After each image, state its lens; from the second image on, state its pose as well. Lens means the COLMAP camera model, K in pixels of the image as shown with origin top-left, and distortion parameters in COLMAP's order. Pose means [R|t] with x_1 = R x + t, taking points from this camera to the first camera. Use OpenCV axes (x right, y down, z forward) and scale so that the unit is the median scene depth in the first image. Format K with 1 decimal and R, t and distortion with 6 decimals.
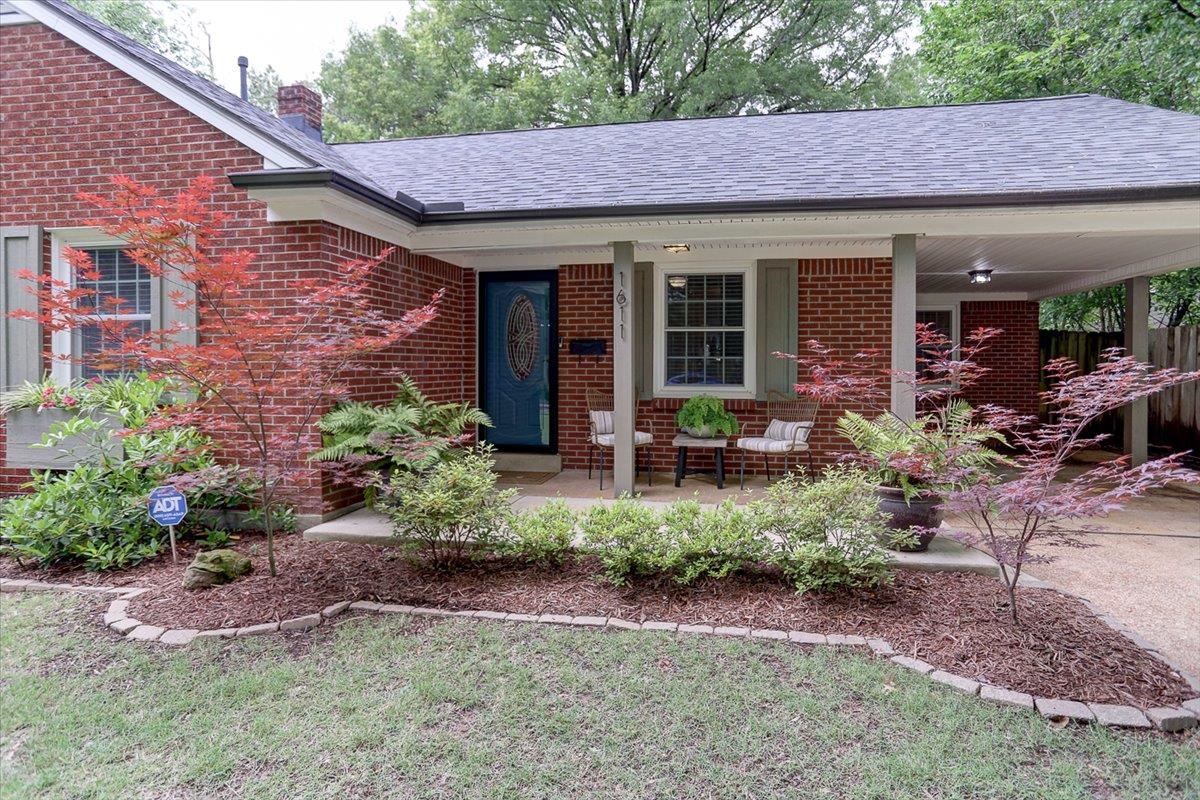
lens RADIAL K [[652.5, 0, 600.8], [0, 652.5, 367.0], [0, 0, 1]] dist [-0.047282, 0.024248]
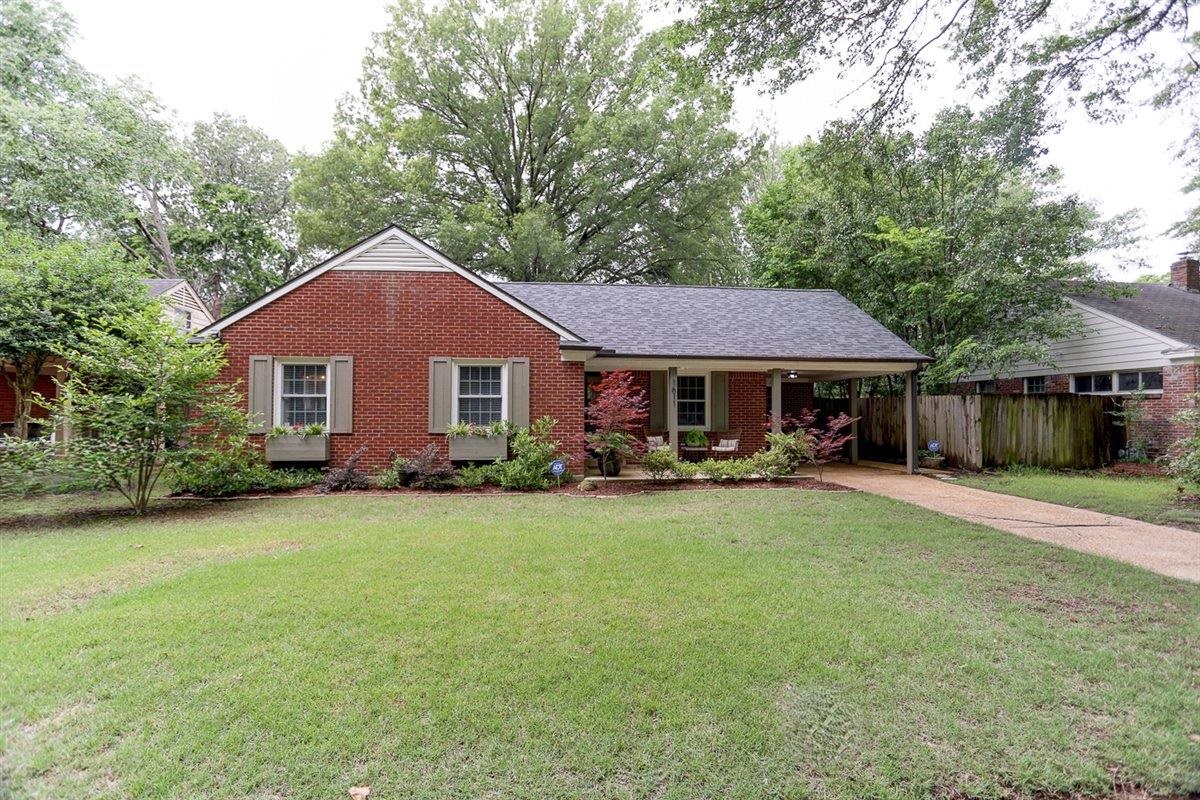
lens RADIAL K [[596.1, 0, 601.7], [0, 596.1, 391.6], [0, 0, 1]] dist [-0.030605, 0.011652]
pose [[0.961548, 0.009286, 0.274480, -0.792176], [0.001628, 0.999218, -0.039508, -0.008003], [-0.274632, 0.038436, 0.960781, -1.028254]]
